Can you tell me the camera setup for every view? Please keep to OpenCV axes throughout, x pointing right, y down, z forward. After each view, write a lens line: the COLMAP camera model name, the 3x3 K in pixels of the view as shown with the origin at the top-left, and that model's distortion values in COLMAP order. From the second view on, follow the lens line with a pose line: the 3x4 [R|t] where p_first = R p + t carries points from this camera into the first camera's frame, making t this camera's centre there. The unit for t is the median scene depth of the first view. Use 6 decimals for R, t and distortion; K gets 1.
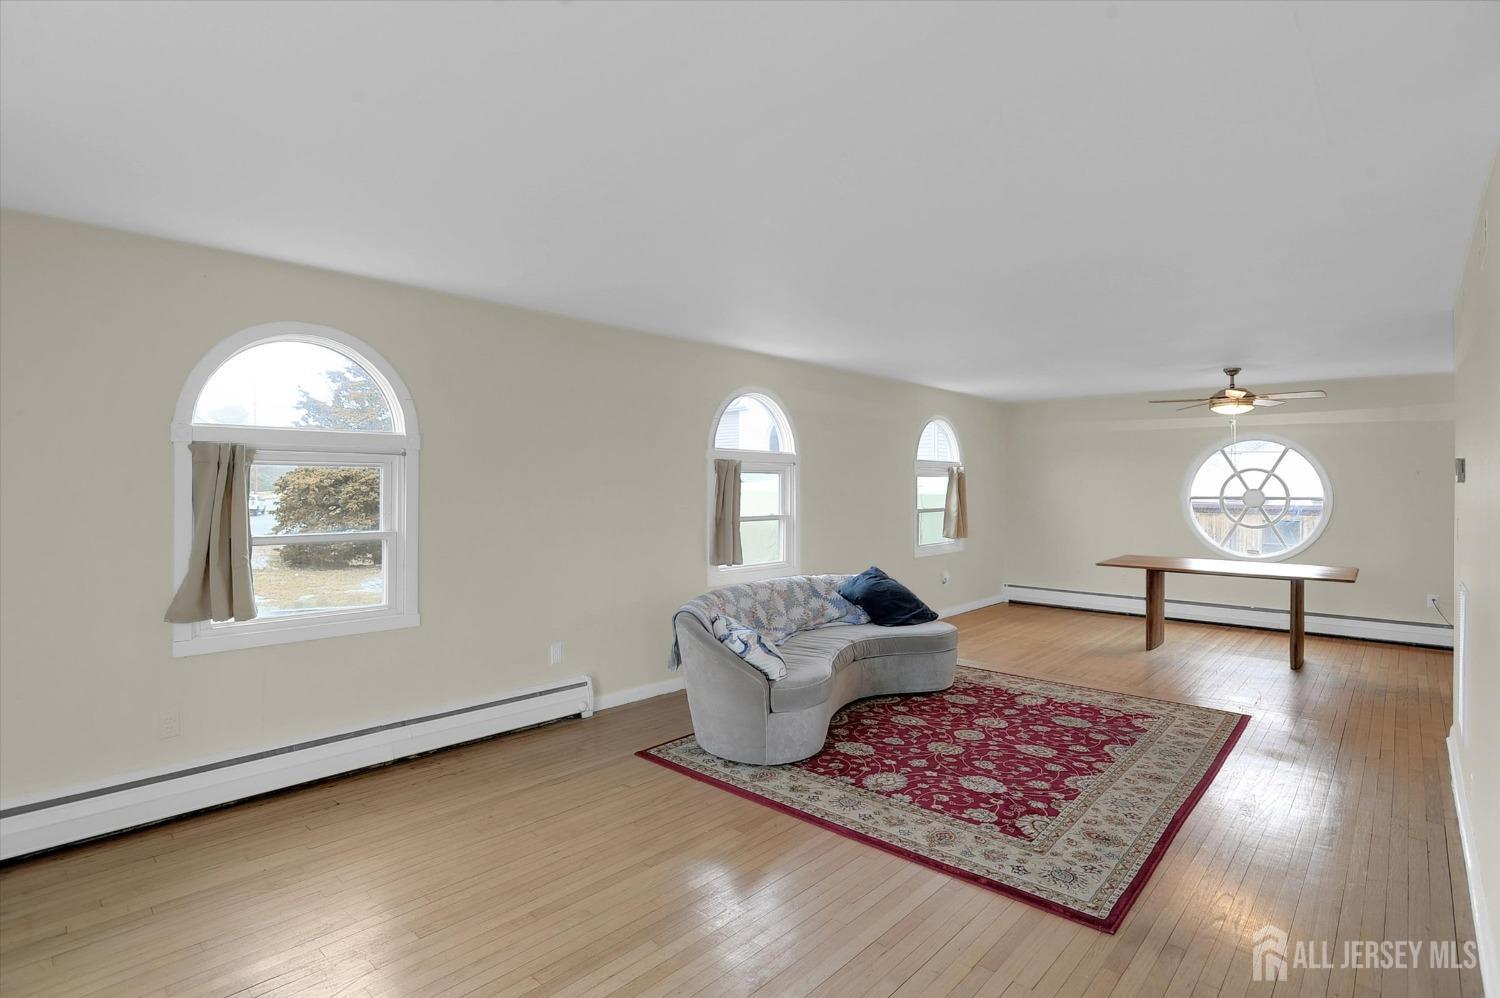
lens RADIAL K [[741.3, 0, 750.0], [0, 741.3, 499.0], [0, 0, 1]] dist [-0.025893, 0.000551]
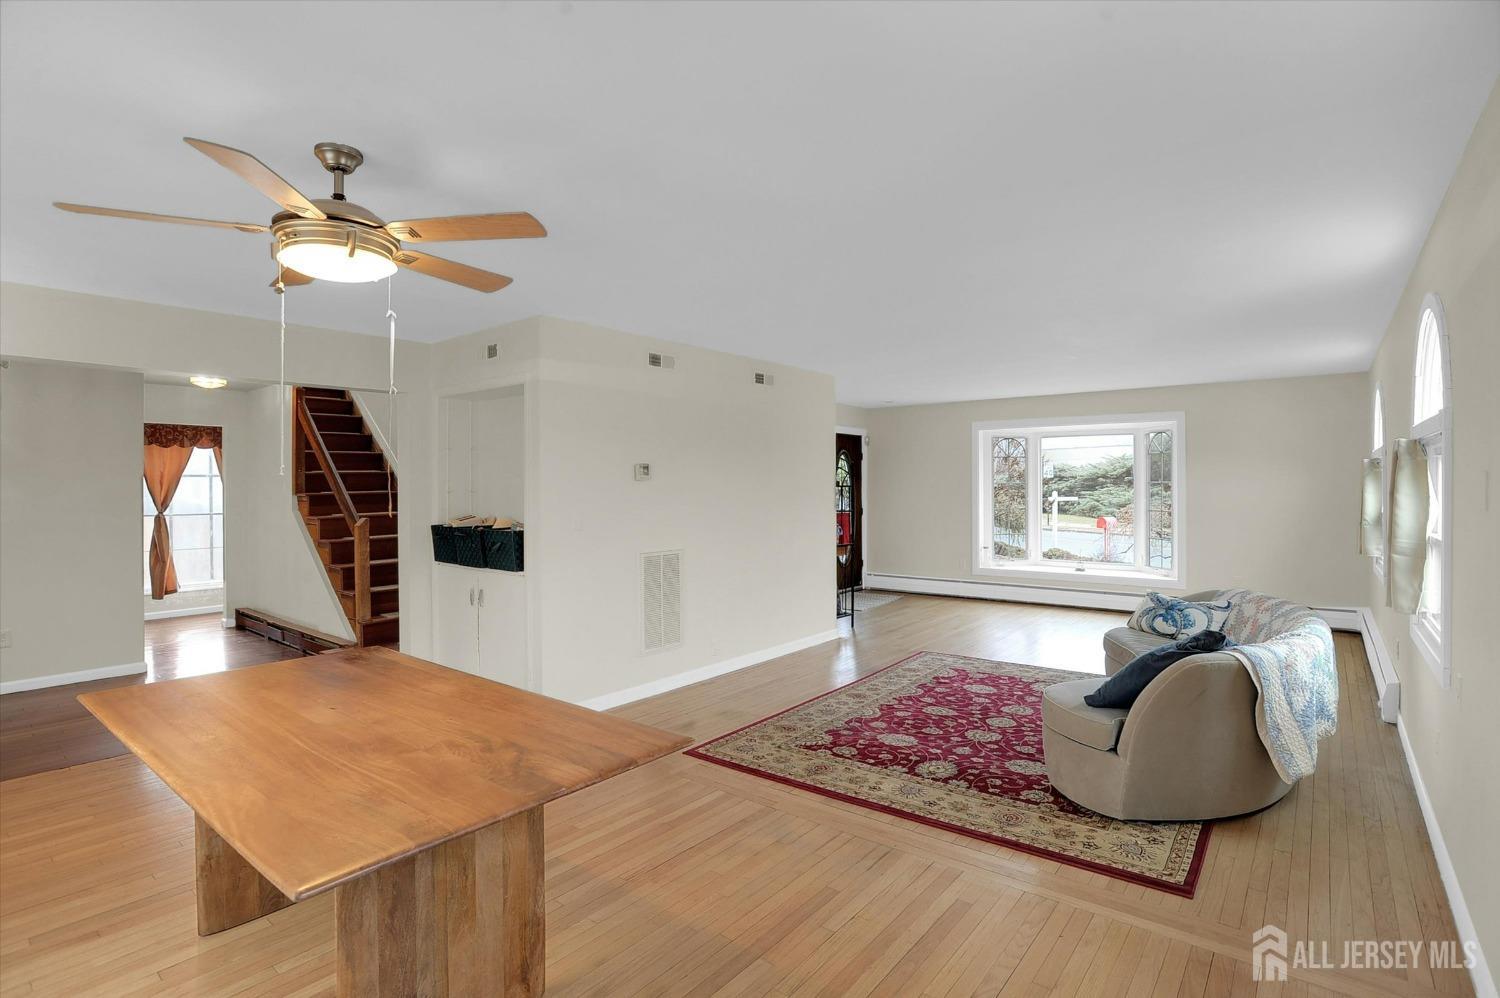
lens RADIAL K [[741.3, 0, 750.0], [0, 741.3, 499.0], [0, 0, 1]] dist [-0.025893, 0.000551]
pose [[-0.997709, 0.000270, -0.067654, 0.719405], [-0.001968, 0.999453, 0.033019, -0.027841], [0.067626, 0.033076, -0.997162, 1.999015]]
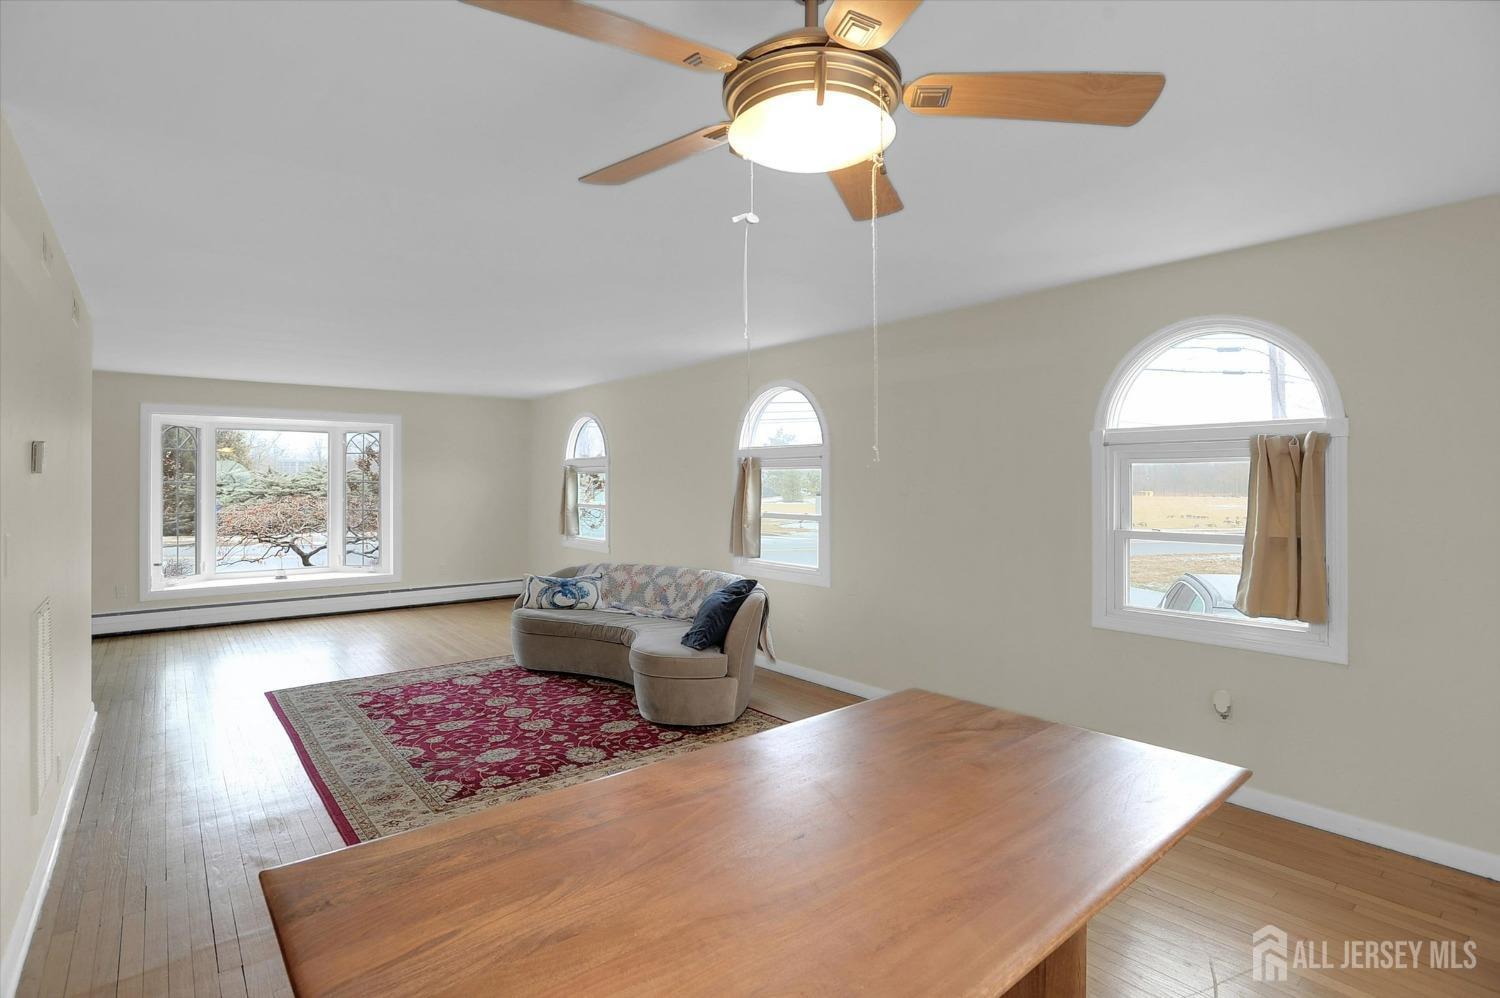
lens RADIAL K [[741.3, 0, 750.0], [0, 741.3, 499.0], [0, 0, 1]] dist [-0.025893, 0.000551]
pose [[-0.160923, 0.016729, -0.986825, 1.304334], [-0.015330, 0.999693, 0.019447, -0.019454], [0.986848, 0.018257, -0.160617, 1.503448]]
